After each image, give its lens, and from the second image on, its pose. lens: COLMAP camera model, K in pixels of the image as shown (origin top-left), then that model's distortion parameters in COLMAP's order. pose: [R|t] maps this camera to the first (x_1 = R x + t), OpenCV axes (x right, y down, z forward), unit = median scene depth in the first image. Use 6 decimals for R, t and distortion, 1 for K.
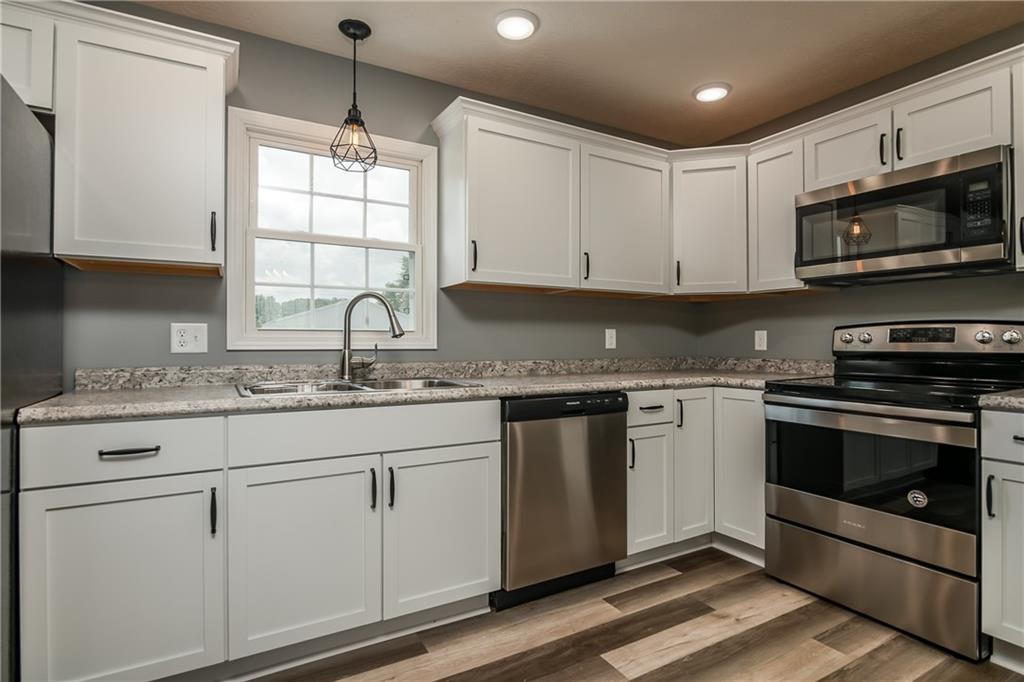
lens RADIAL K [[521.0, 0, 474.8], [0, 521.0, 328.2], [0, 0, 1]] dist [-0.012547, 0.000744]
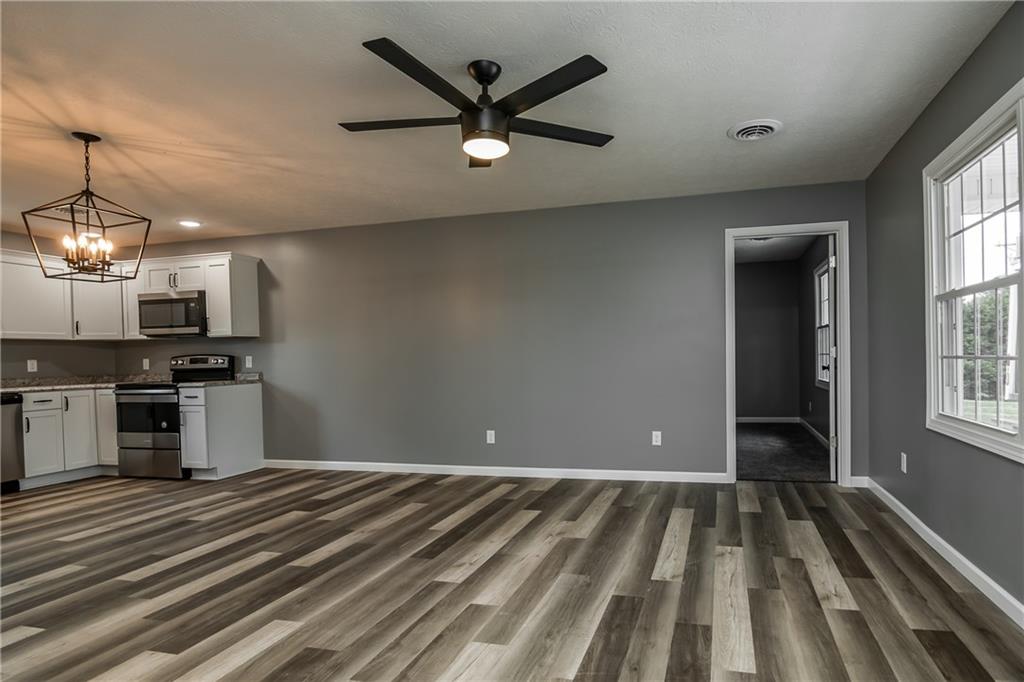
lens RADIAL K [[581.7, 0, 579.8], [0, 581.7, 365.0], [0, 0, 1]] dist [-0.007186, 0.001677]
pose [[0.677509, -0.029174, 0.734936, 0.117778], [0.004988, 0.999372, 0.035073, -0.049562], [-0.735497, -0.020097, 0.677229, -1.992062]]
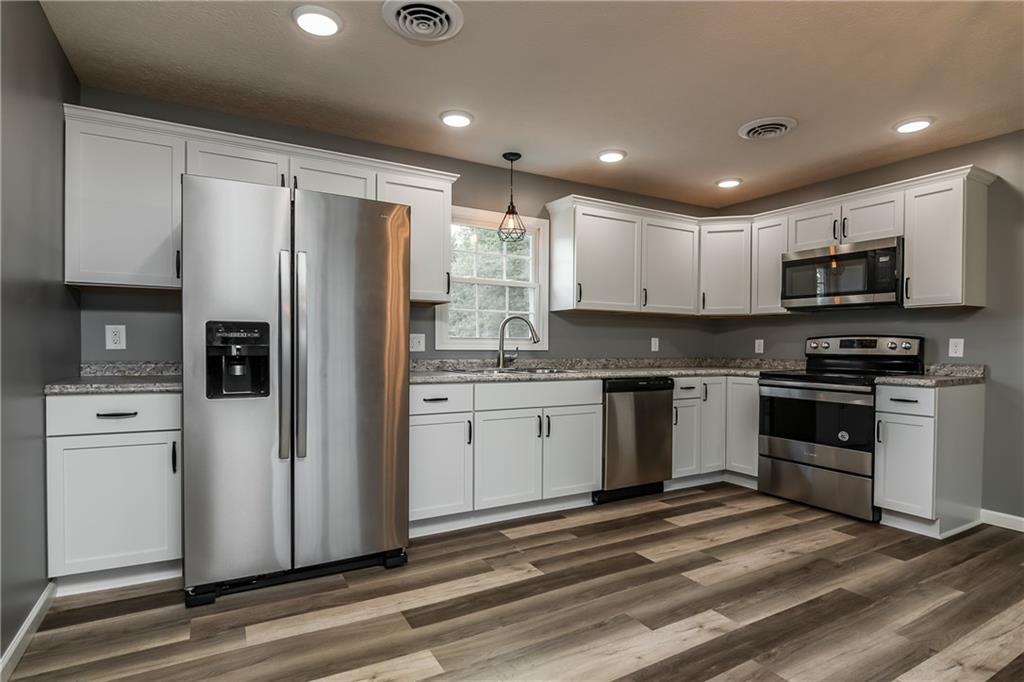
lens RADIAL K [[521.0, 0, 468.3], [0, 521.0, 345.3], [0, 0, 1]] dist [-0.012547, 0.000744]
pose [[0.999804, 0.006475, -0.018713, -0.310538], [-0.006010, 0.999675, 0.024772, -0.013853], [0.018867, -0.024655, 0.999518, -0.616420]]
